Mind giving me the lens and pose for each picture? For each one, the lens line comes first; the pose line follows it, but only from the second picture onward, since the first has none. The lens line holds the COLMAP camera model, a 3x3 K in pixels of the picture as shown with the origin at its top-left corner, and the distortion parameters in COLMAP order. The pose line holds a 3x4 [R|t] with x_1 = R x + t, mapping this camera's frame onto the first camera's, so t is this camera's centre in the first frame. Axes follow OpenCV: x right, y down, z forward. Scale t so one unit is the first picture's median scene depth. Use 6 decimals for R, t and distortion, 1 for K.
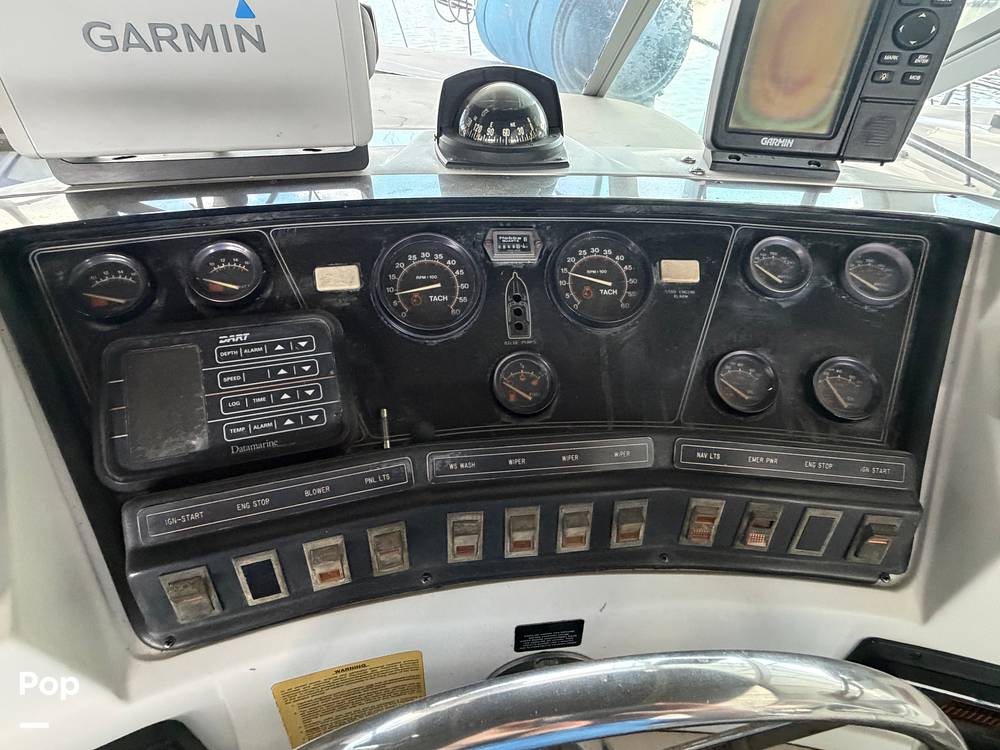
lens RADIAL K [[470.8, 0, 500.0], [0, 470.8, 375.0], [0, 0, 1]] dist [0.000746, 0.000150]
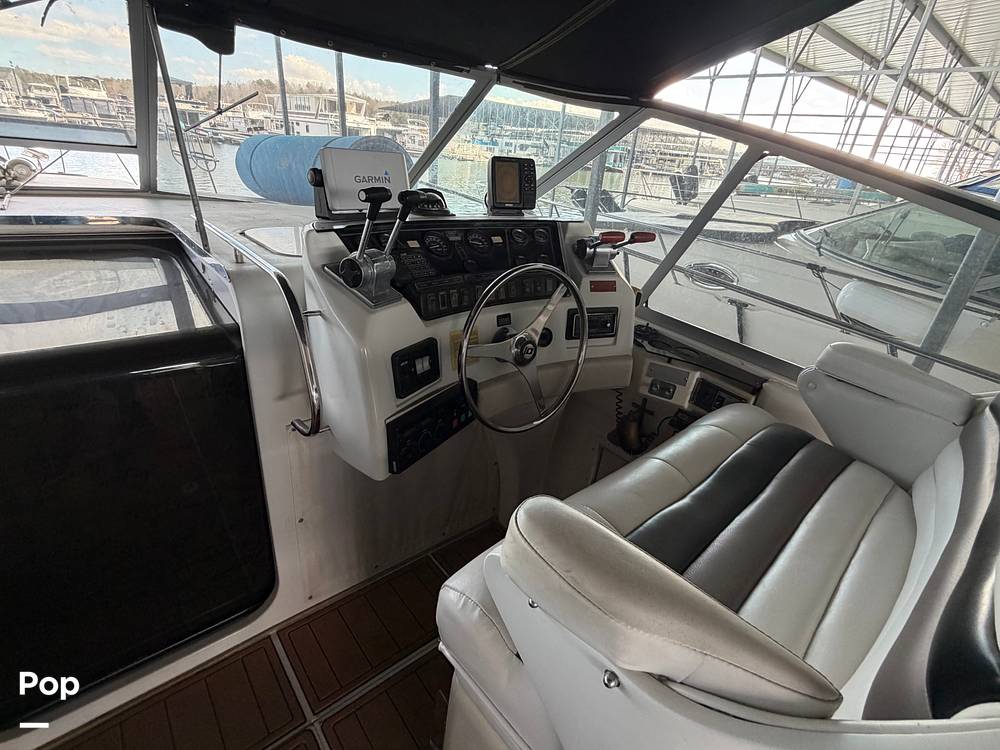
lens RADIAL K [[470.8, 0, 500.0], [0, 470.8, 375.0], [0, 0, 1]] dist [0.000746, 0.000150]
pose [[0.833461, -0.203667, 0.513675, -1.619503], [0.309051, 0.942421, -0.127789, 1.195037], [-0.458072, 0.265259, 0.848415, -1.730512]]
